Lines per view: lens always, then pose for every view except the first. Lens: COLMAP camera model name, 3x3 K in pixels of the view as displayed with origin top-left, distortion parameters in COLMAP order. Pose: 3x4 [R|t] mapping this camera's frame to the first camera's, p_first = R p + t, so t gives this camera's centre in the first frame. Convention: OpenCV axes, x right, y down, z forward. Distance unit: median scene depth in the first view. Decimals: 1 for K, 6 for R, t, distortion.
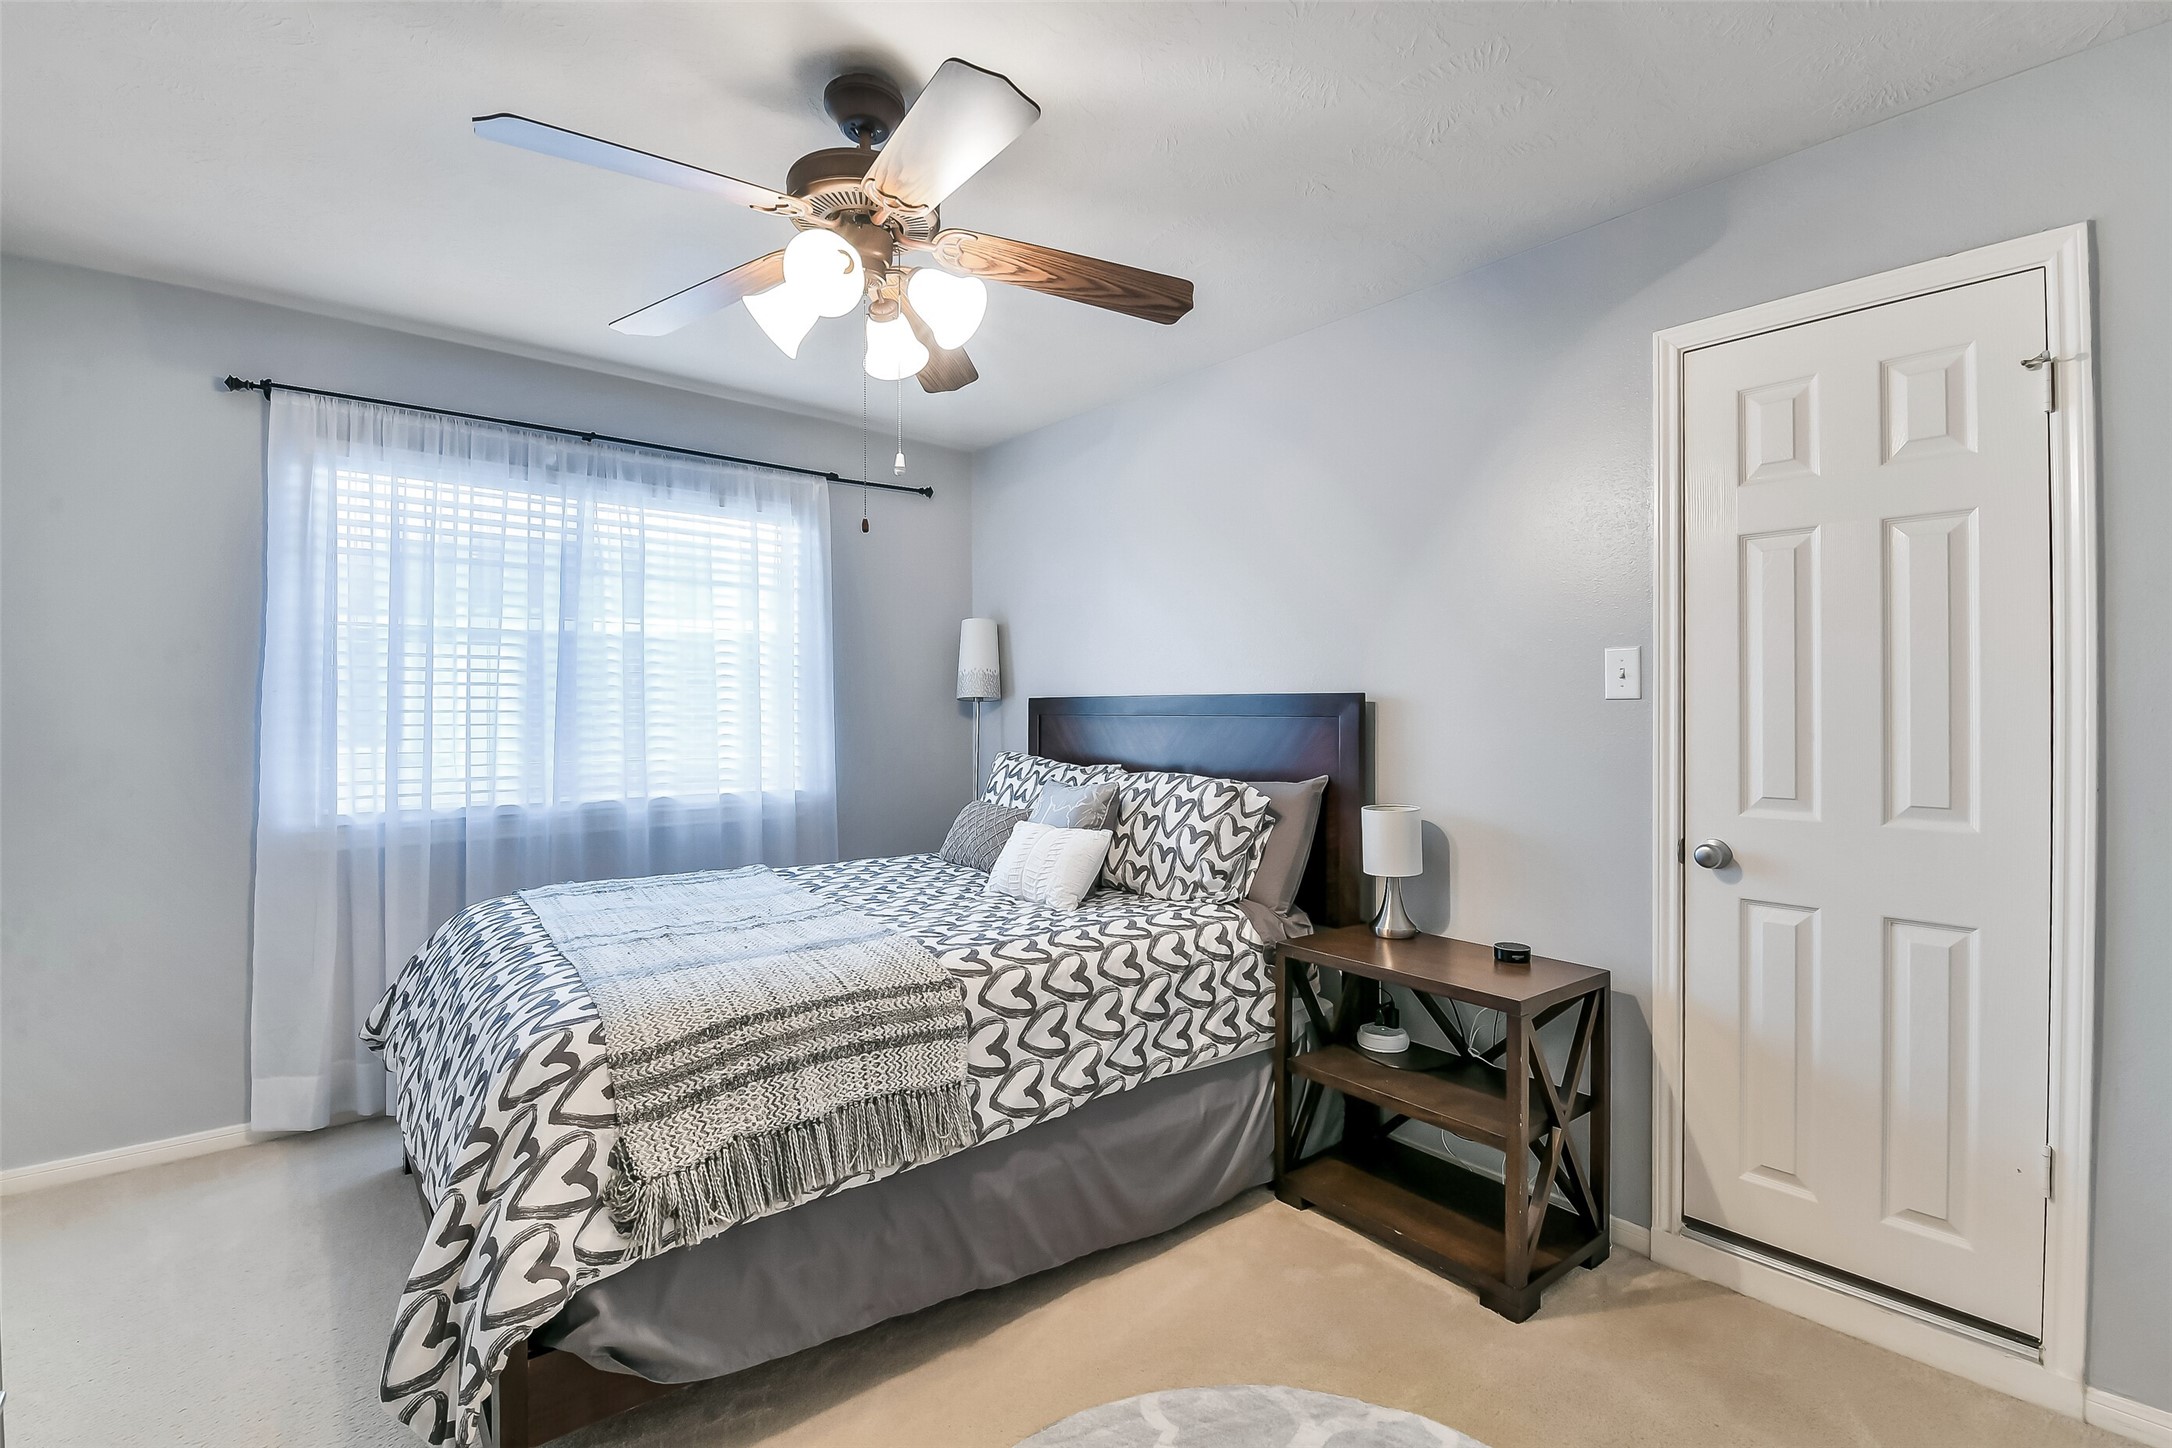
lens RADIAL K [[945.9, 0, 1098.8], [0, 945.9, 715.5], [0, 0, 1]] dist [0.000285, -0.000295]
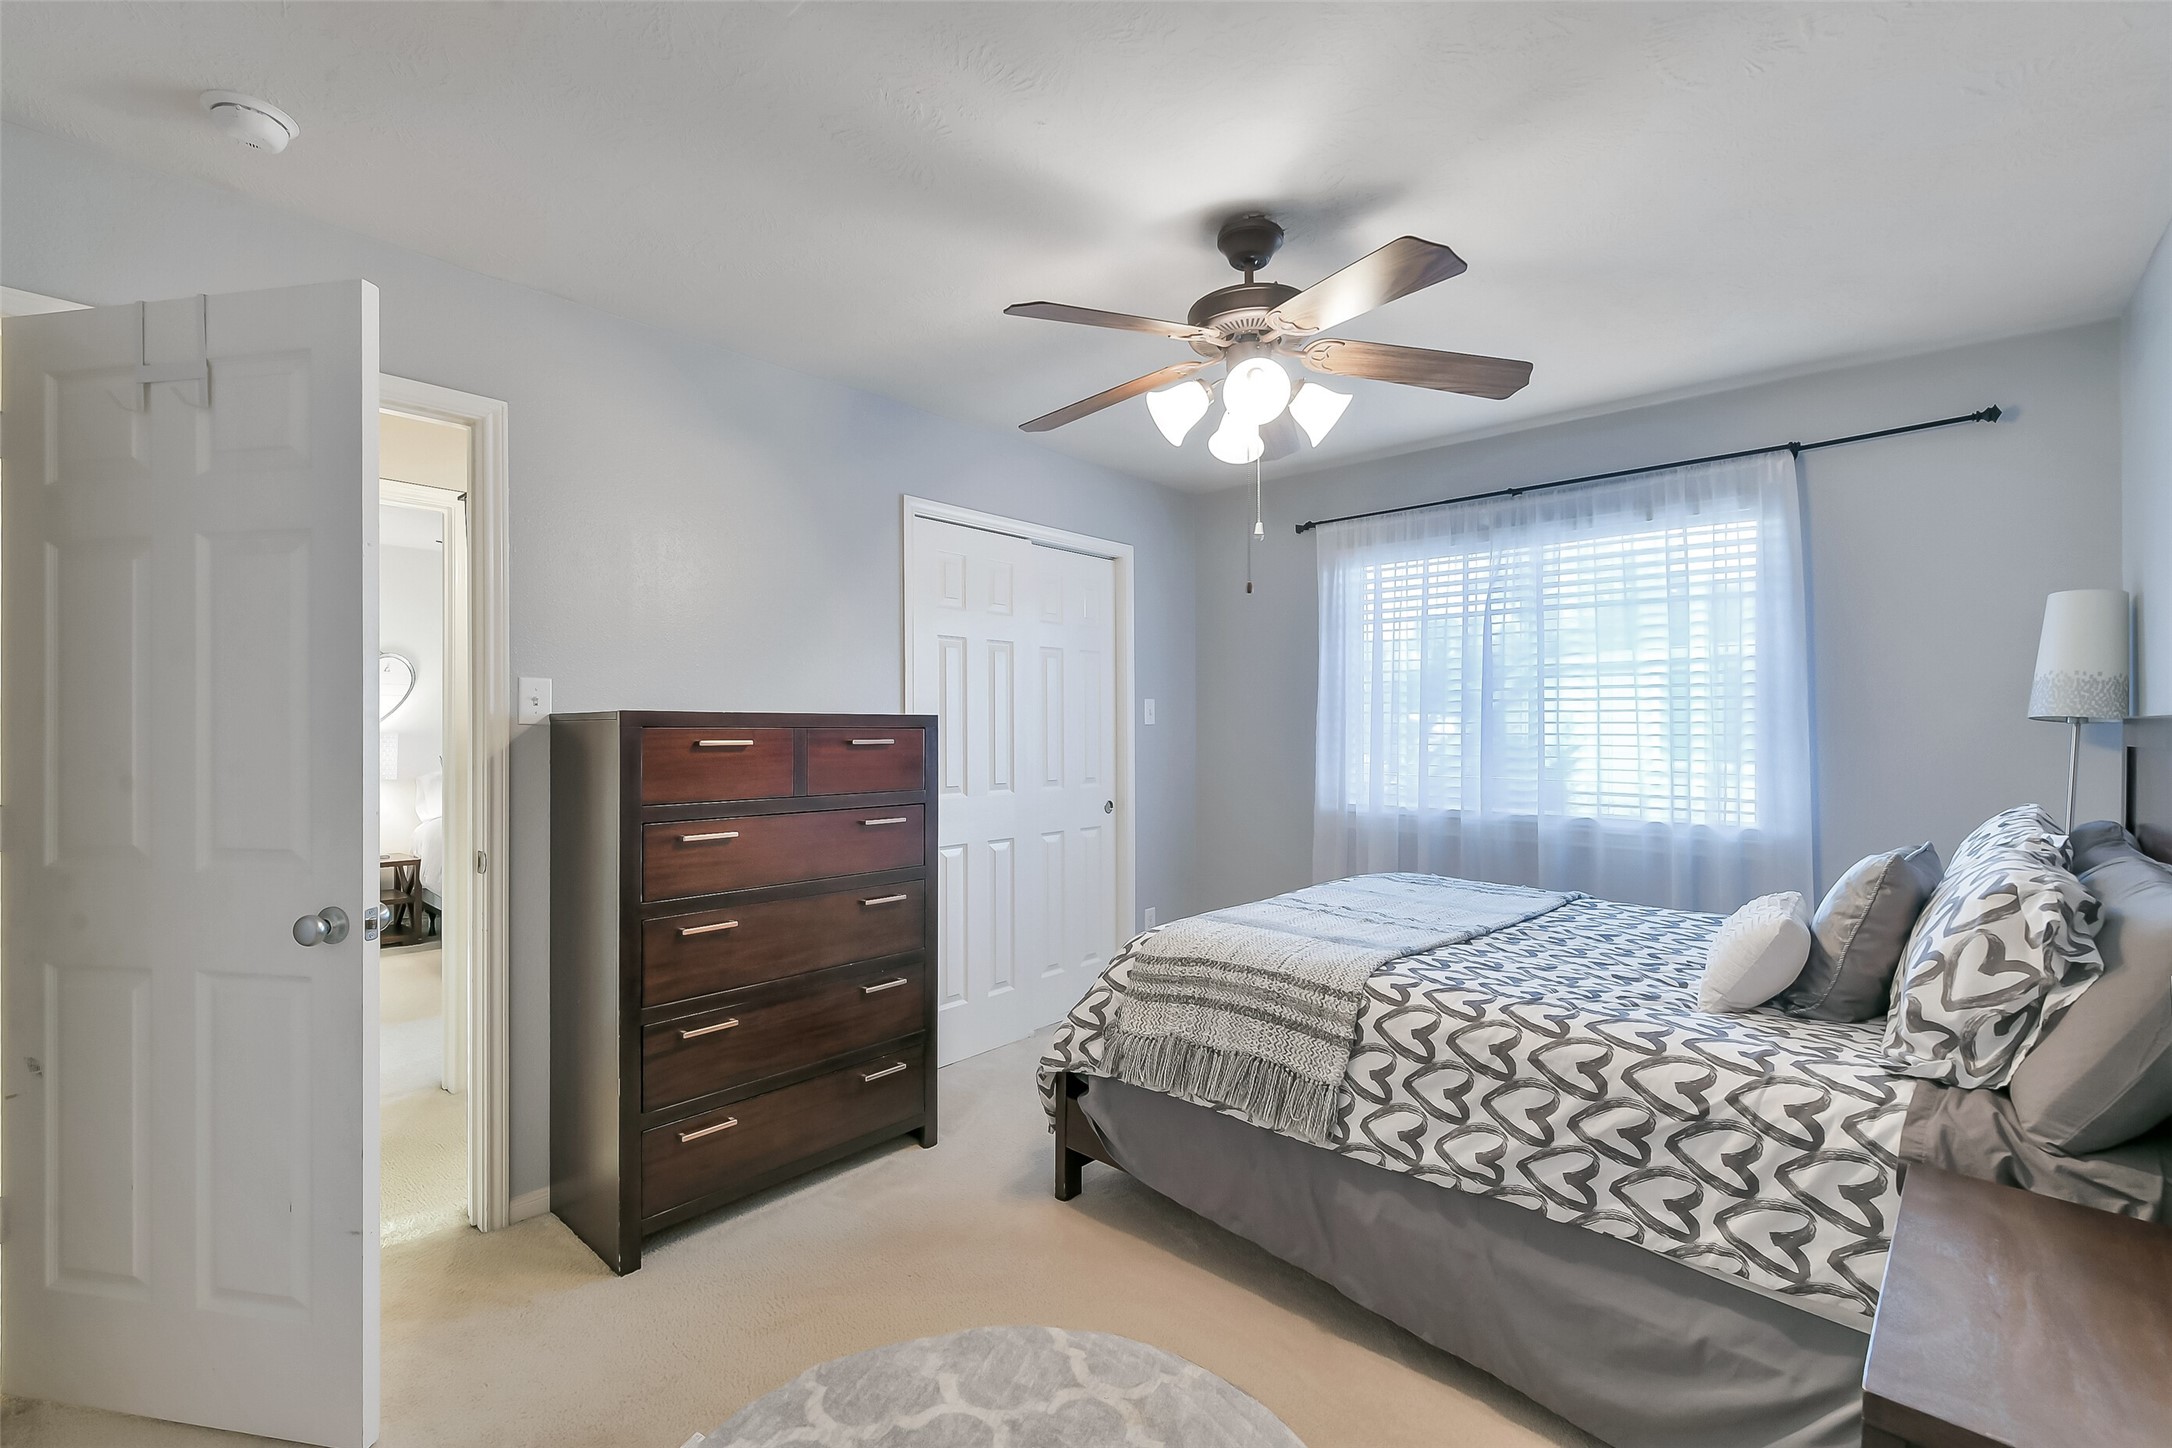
lens RADIAL K [[950.5, 0, 1090.8], [0, 950.5, 742.5], [0, 0, 1]] dist [0.001440, 0.000586]
pose [[0.141430, 0.017100, -0.989801, 0.771695], [-0.007892, 0.999839, 0.016146, -0.014356], [0.989917, 0.005528, 0.141542, 0.509149]]
